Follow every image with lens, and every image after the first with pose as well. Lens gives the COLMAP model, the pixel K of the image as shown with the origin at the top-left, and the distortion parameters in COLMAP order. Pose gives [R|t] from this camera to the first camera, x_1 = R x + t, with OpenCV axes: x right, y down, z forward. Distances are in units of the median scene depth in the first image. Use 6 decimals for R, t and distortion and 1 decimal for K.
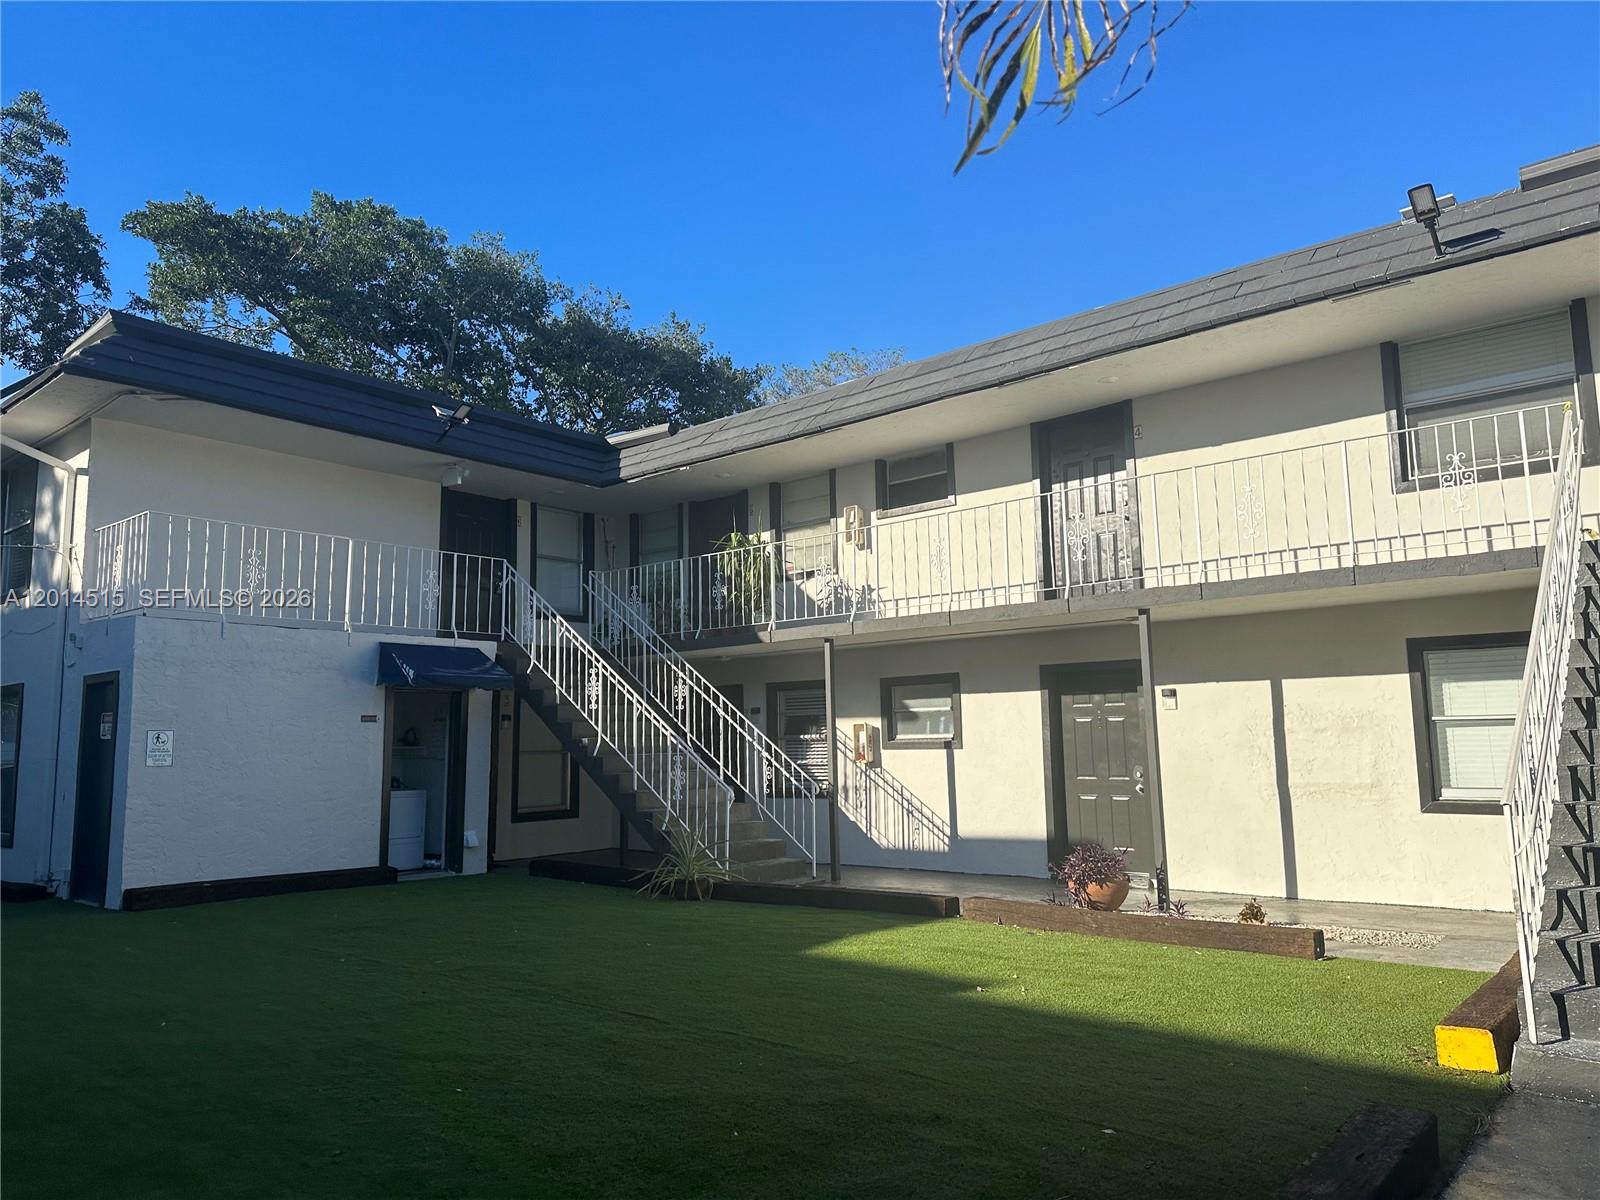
lens RADIAL K [[1112.0, 0, 800.0], [0, 1112.0, 600.0], [0, 0, 1]] dist [0.080936, -0.102484]
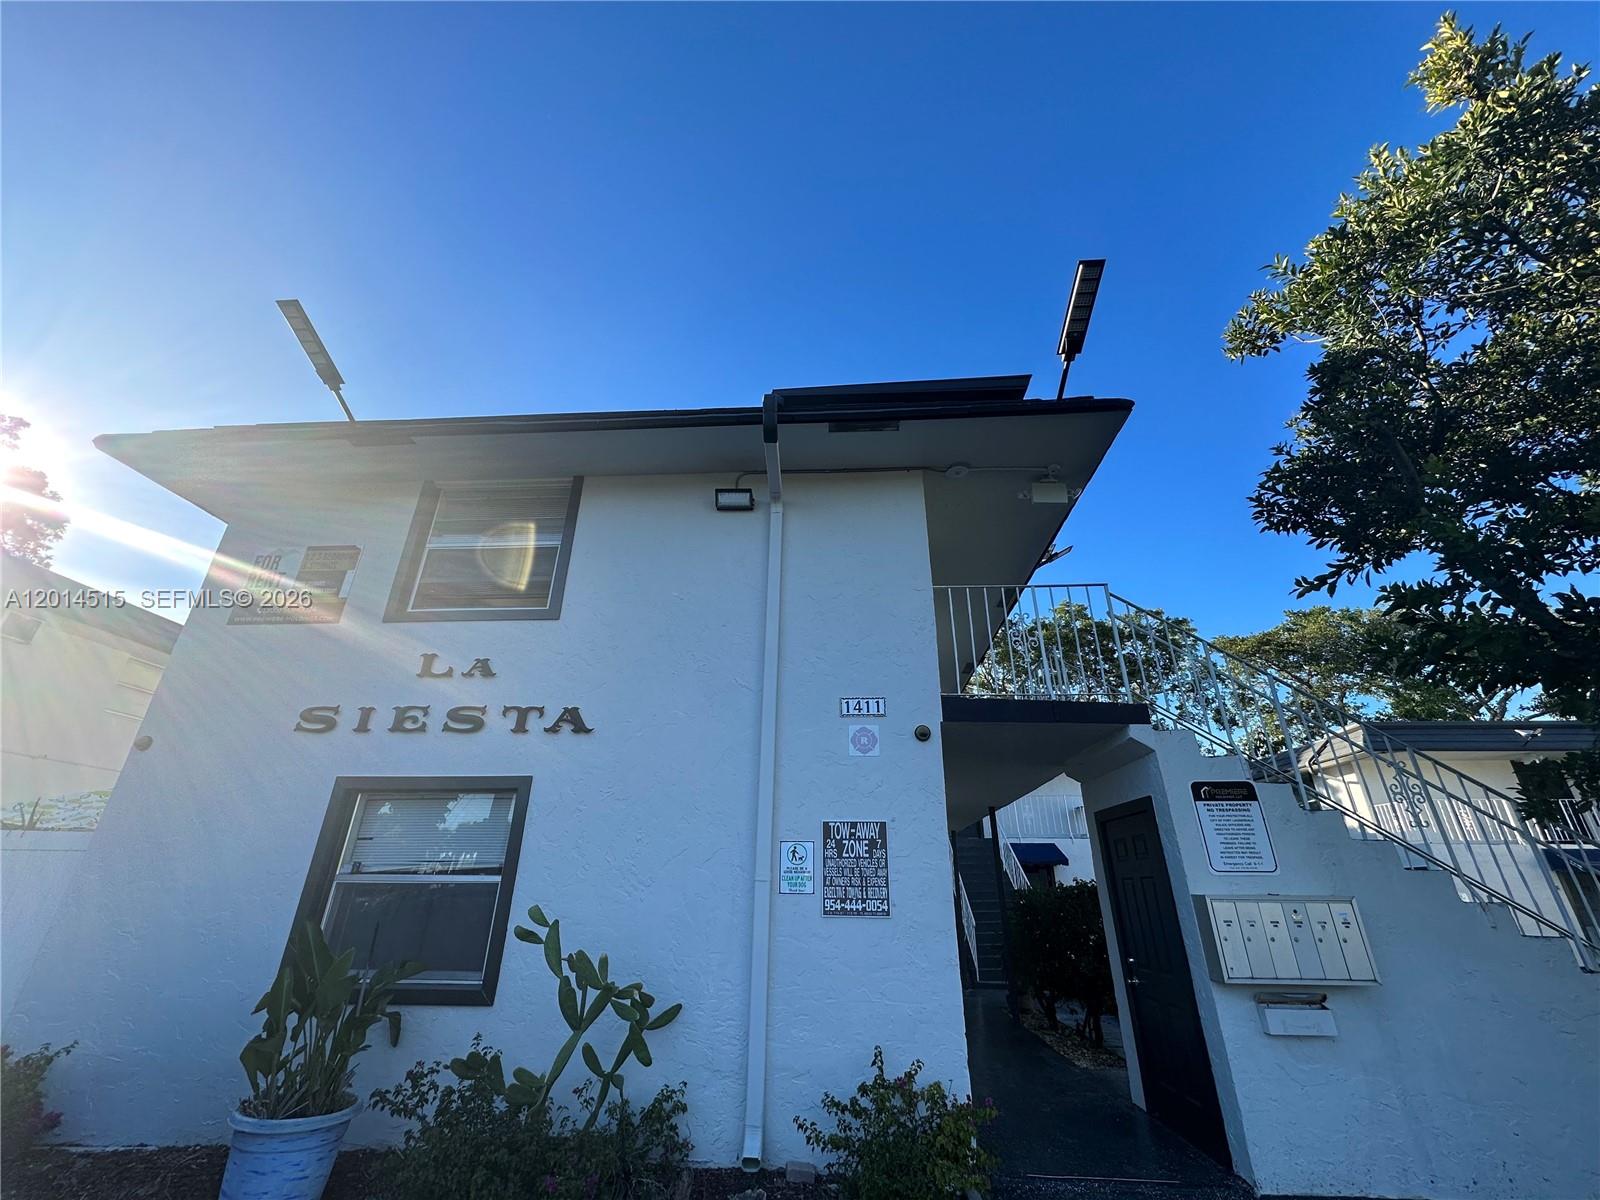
lens RADIAL K [[634.1, 0, 797.0], [0, 634.1, 596.4], [0, 0, 1]] dist [-0.002335, -0.000430]
pose [[0.591193, -0.322198, -0.739378, -0.166065], [0.085276, 0.936572, -0.339944, -0.118336], [0.802009, 0.137922, 0.581170, -0.847626]]
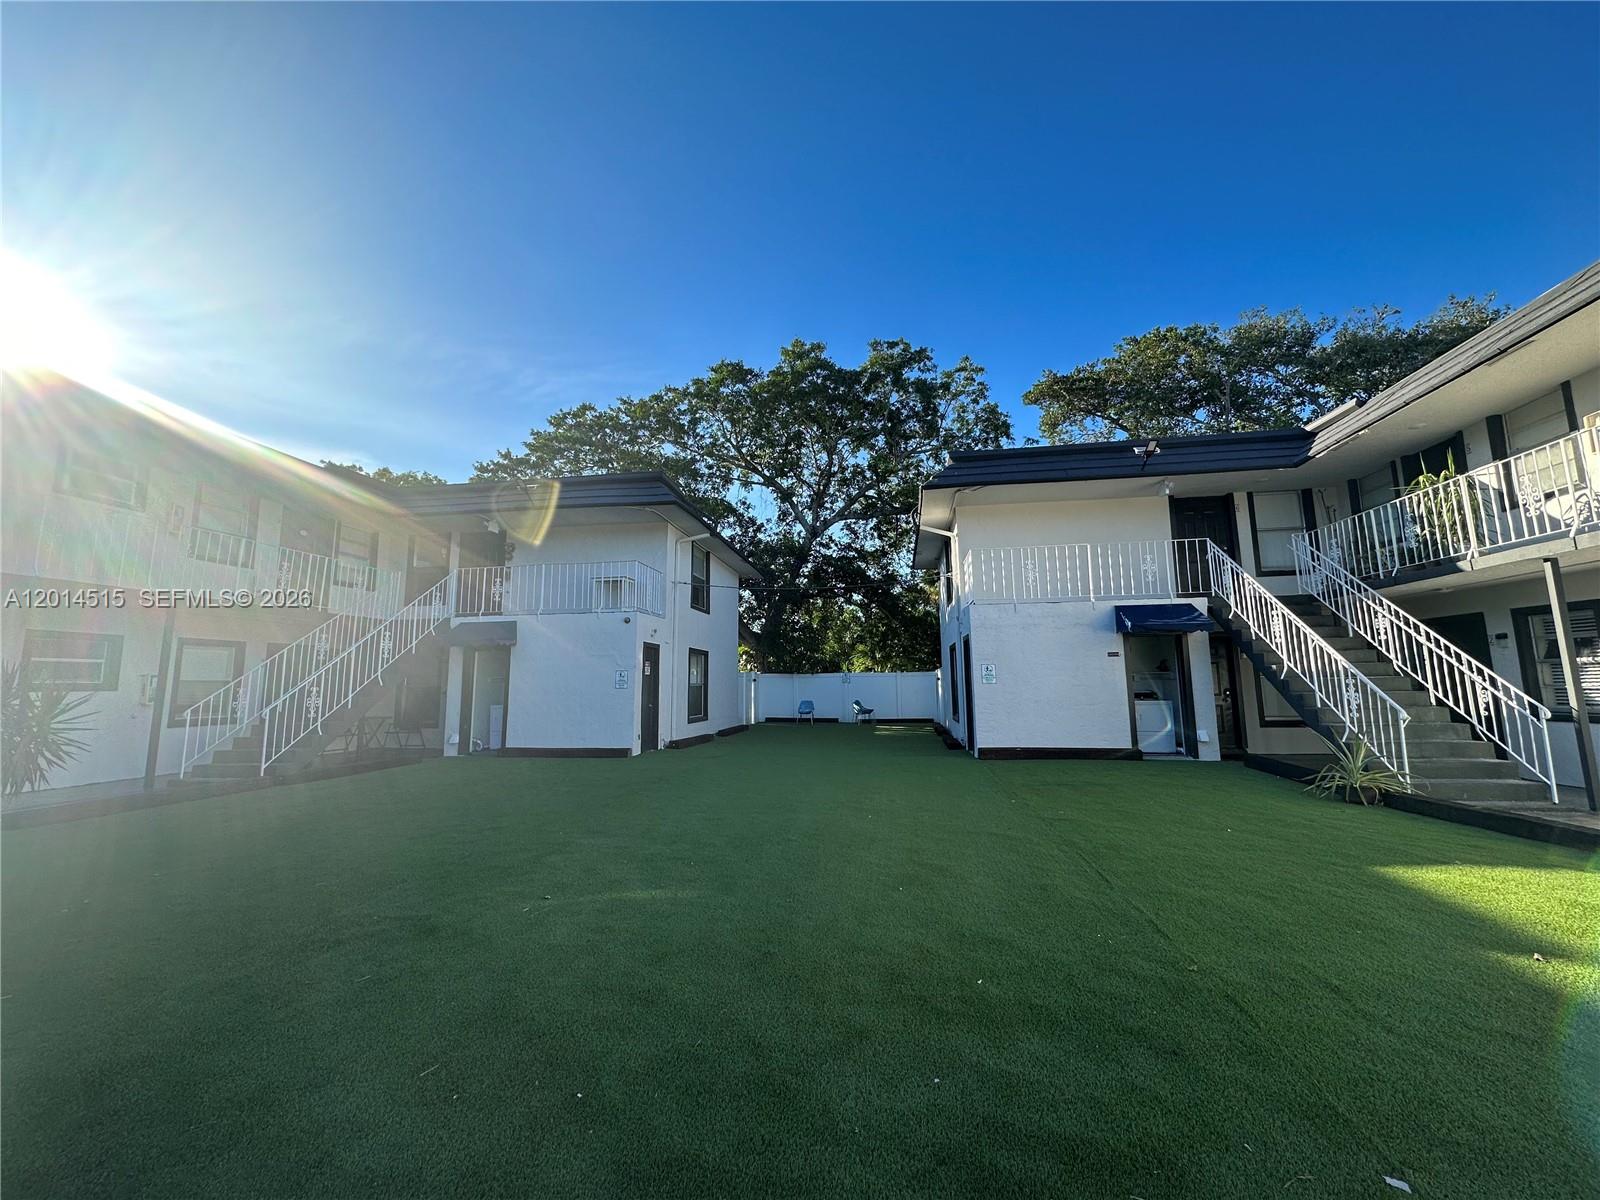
lens RADIAL K [[634.1, 0, 797.0], [0, 634.1, 596.4], [0, 0, 1]] dist [-0.002335, -0.000430]
pose [[0.515548, -0.109074, -0.849890, 0.145711], [0.116143, 0.991607, -0.056809, 0.022162], [0.848953, -0.069421, 0.523889, 0.151686]]
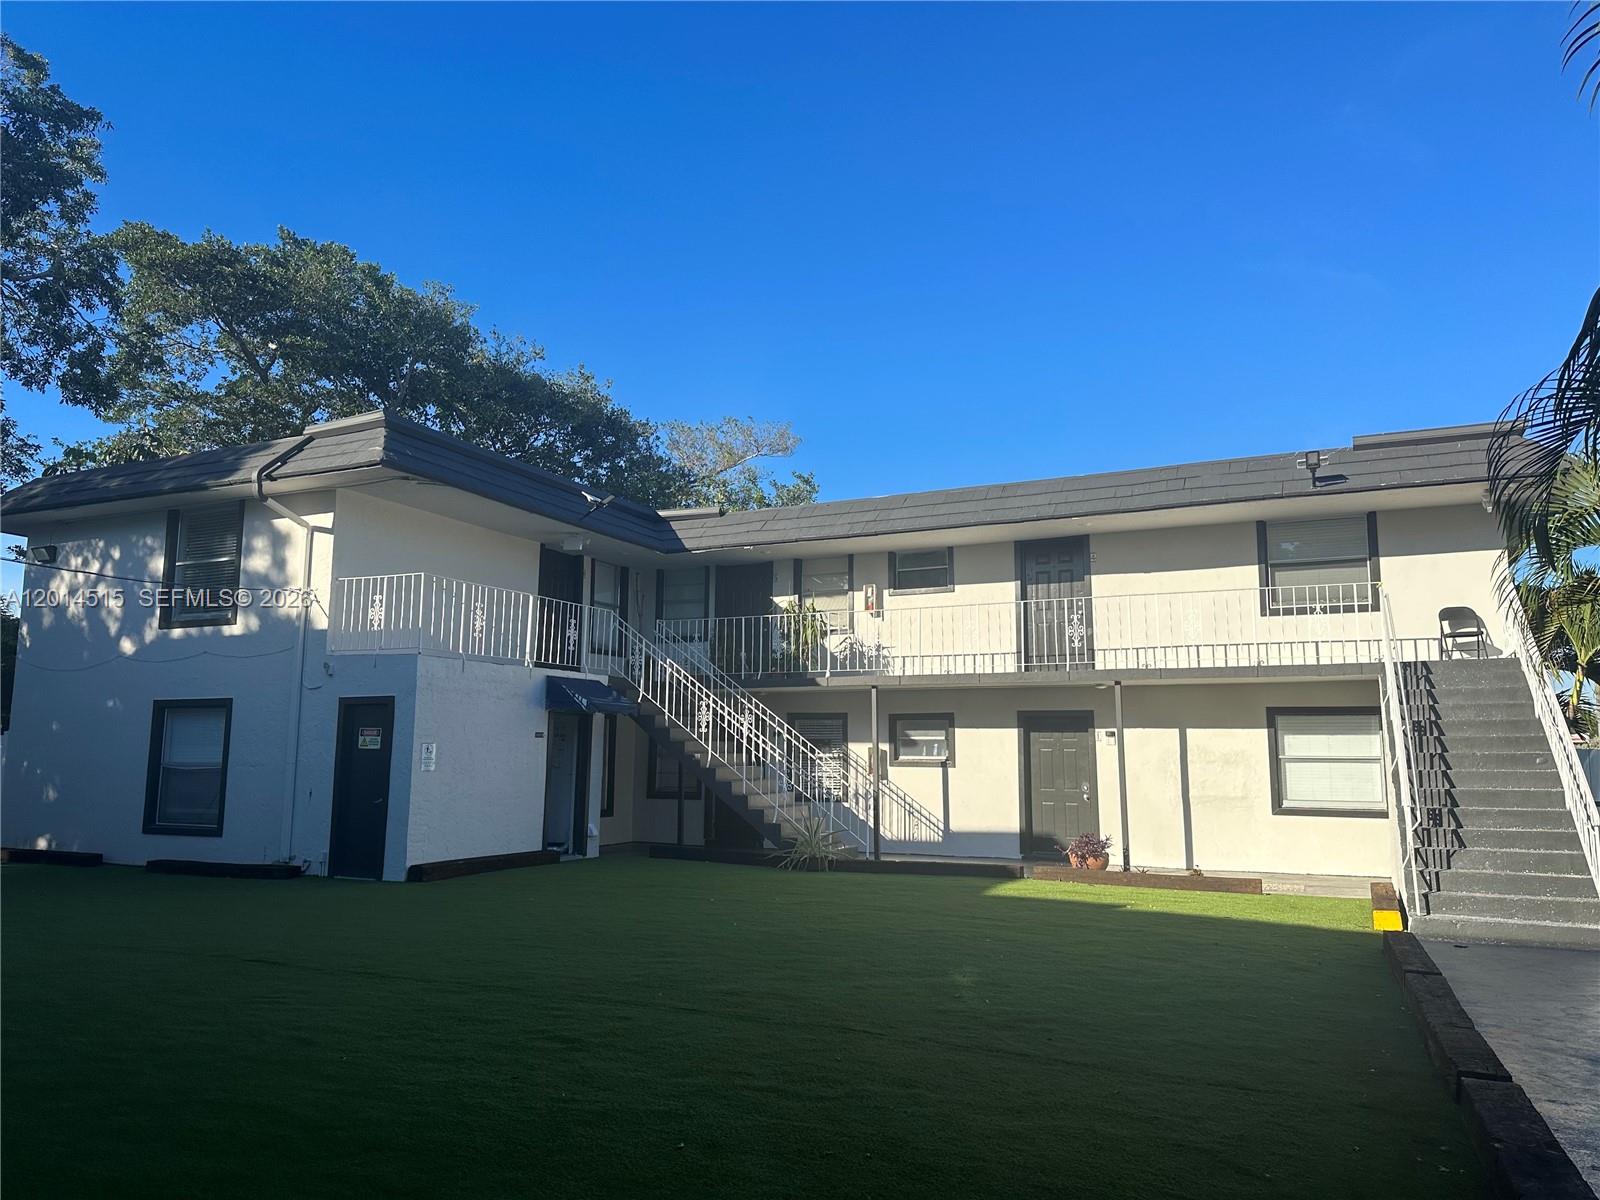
lens RADIAL K [[1112.0, 0, 800.0], [0, 1112.0, 600.0], [0, 0, 1]] dist [0.080936, -0.102484]
pose [[0.965710, 0.058171, 0.253023, -0.402902], [-0.055906, 0.998306, -0.016139, -0.042573], [-0.253533, 0.001440, 0.967326, -0.299897]]
